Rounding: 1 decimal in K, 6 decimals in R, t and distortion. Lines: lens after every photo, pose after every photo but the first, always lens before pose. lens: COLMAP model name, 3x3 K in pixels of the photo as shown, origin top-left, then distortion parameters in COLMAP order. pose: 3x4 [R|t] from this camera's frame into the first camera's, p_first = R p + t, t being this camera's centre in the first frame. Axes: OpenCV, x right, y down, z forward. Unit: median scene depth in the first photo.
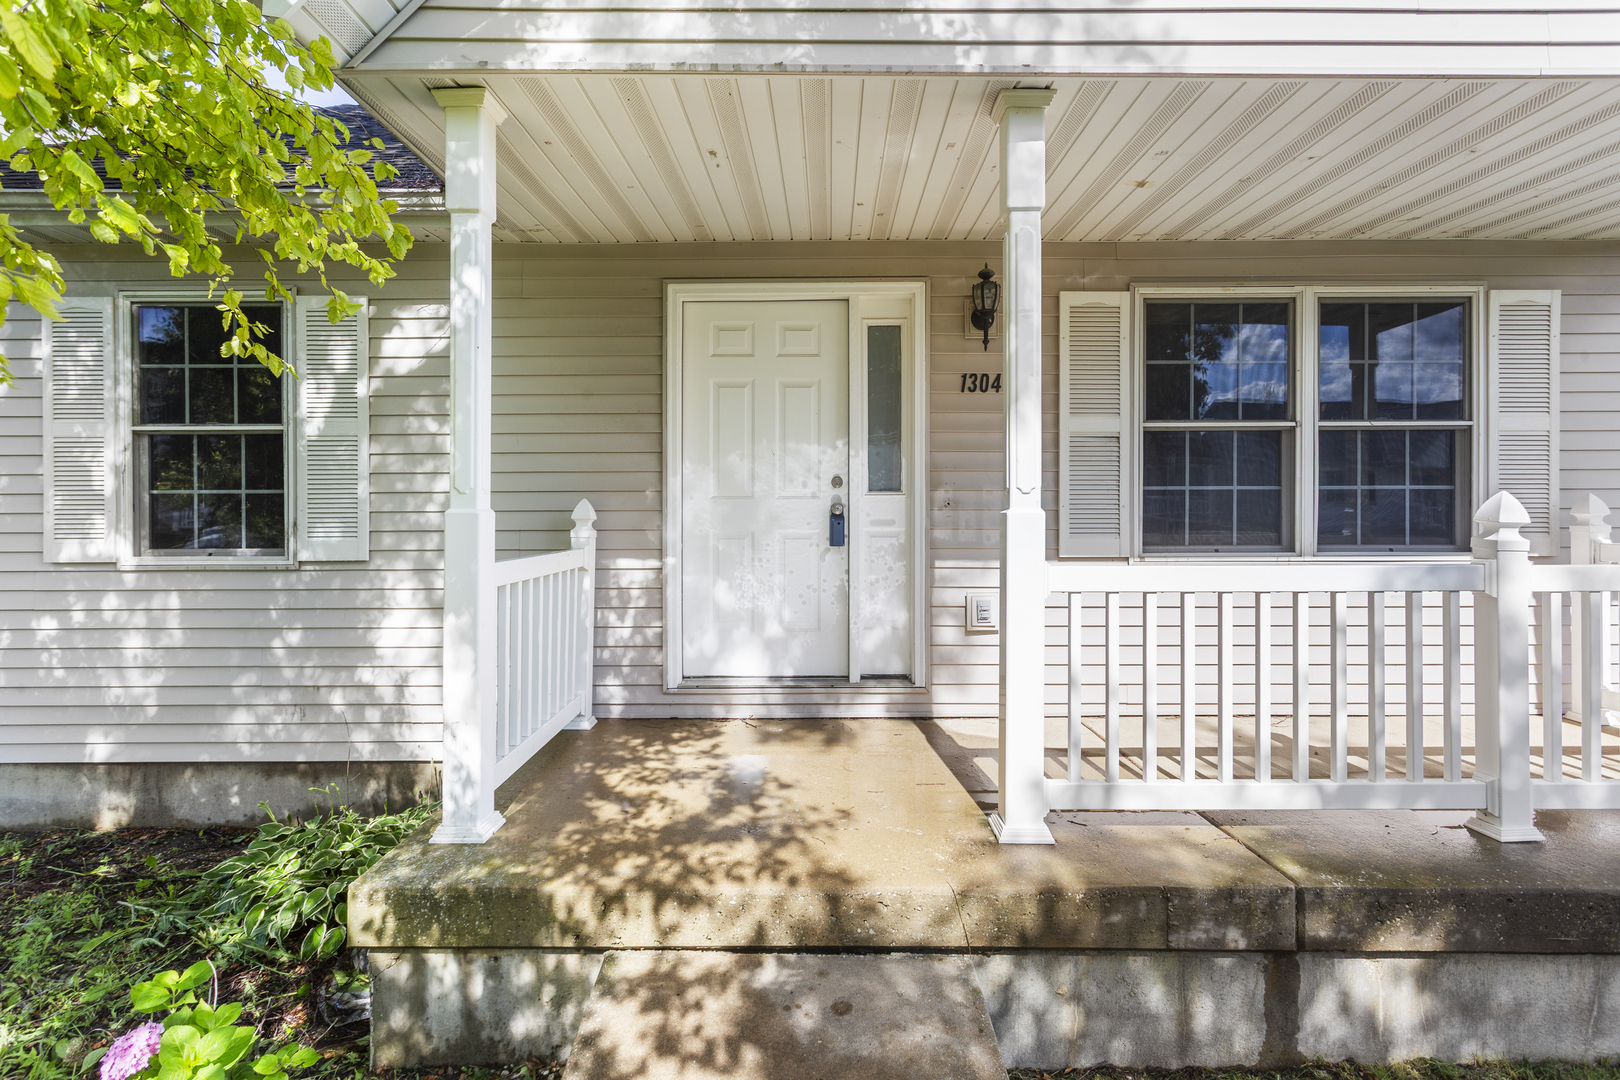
lens RADIAL K [[807.7, 0, 804.3], [0, 807.7, 510.2], [0, 0, 1]] dist [-0.000466, 0.000798]
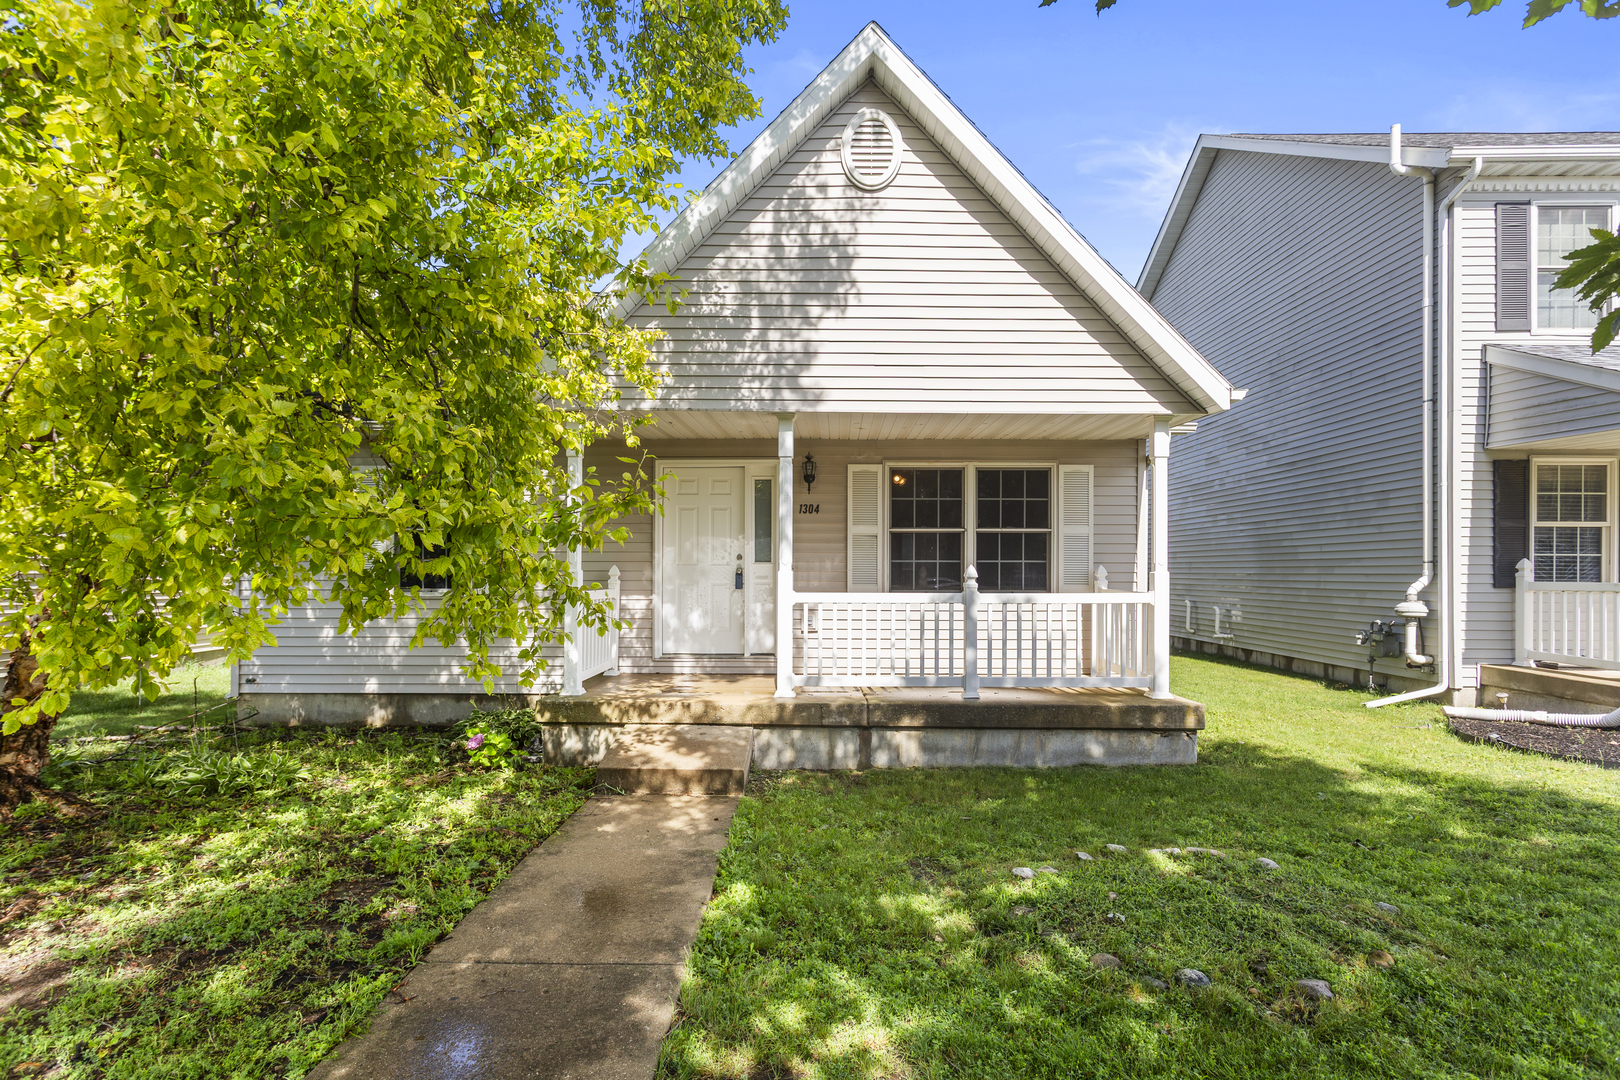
lens RADIAL K [[799.5, 0, 815.7], [0, 799.5, 573.9], [0, 0, 1]] dist [0.000889, 0.000004]
pose [[0.999986, 0.005277, 0.000918, 0.234533], [-0.005278, 0.999985, 0.001436, 0.003298], [-0.000910, -0.001441, 0.999999, -1.016162]]
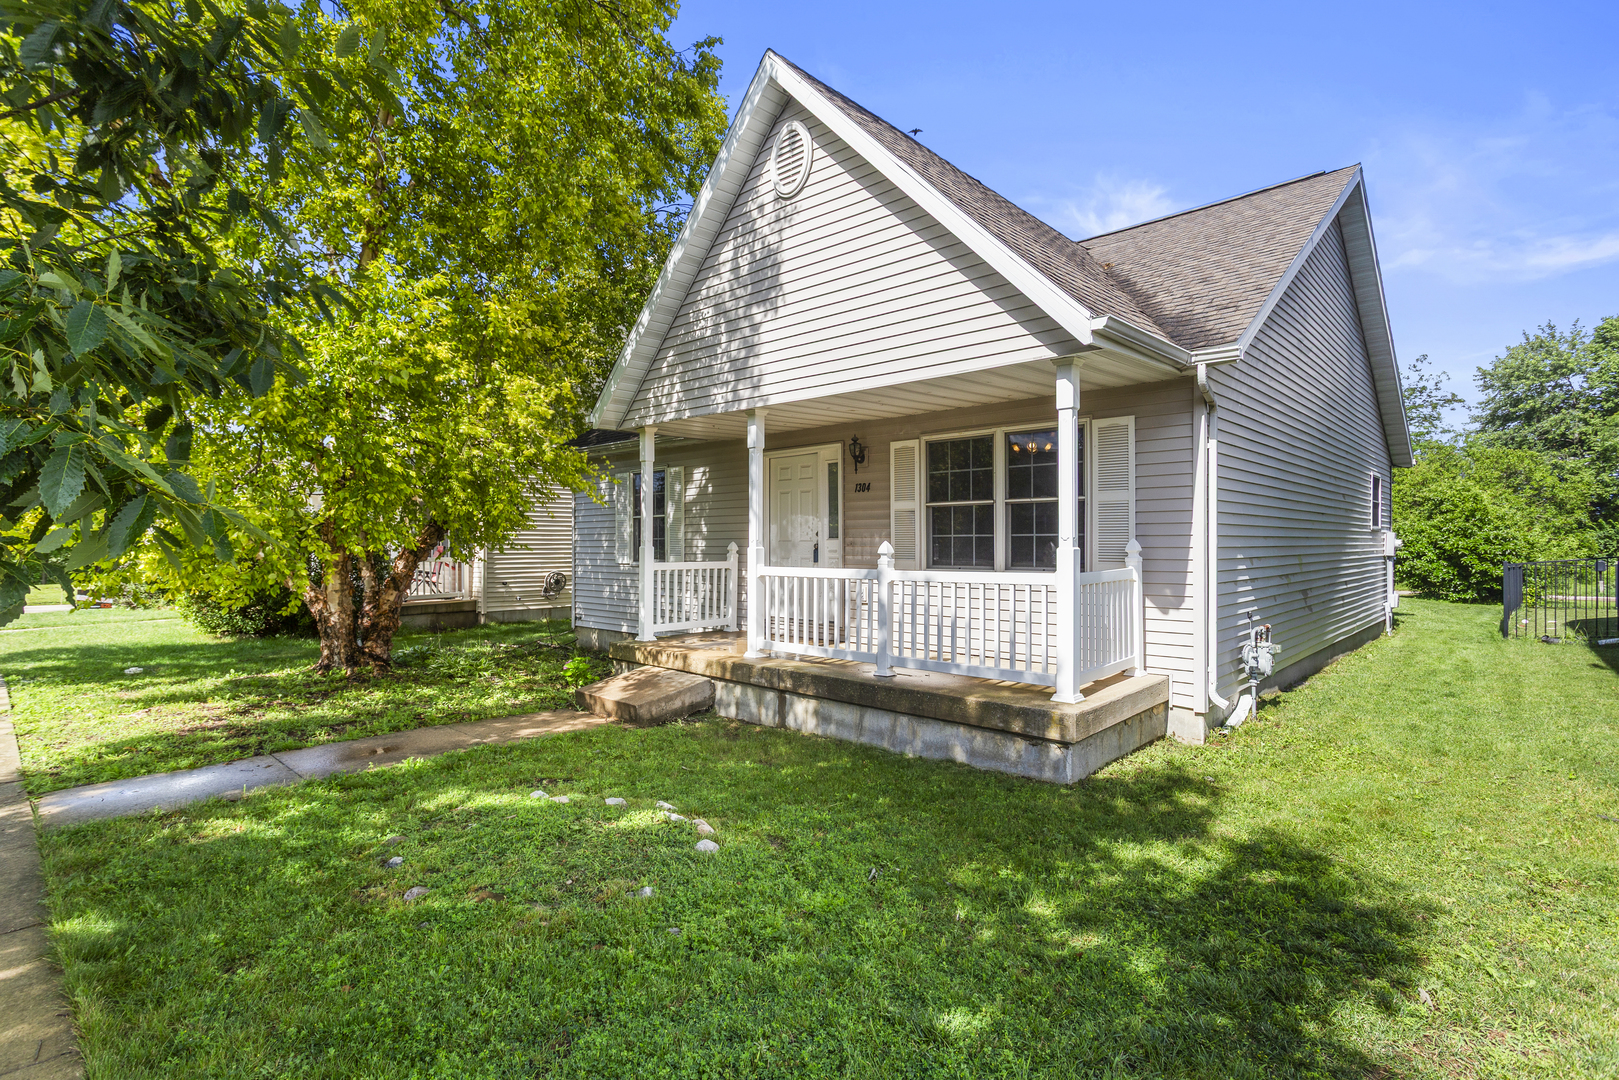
lens RADIAL K [[797.7, 0, 809.5], [0, 797.7, 540.0], [0, 0, 1]] dist [-0.000030, 0.000011]
pose [[0.736199, -0.002164, -0.676762, 1.555731], [0.000862, 0.999997, -0.002260, -0.013456], [0.676765, 0.001080, 0.736198, -0.660938]]
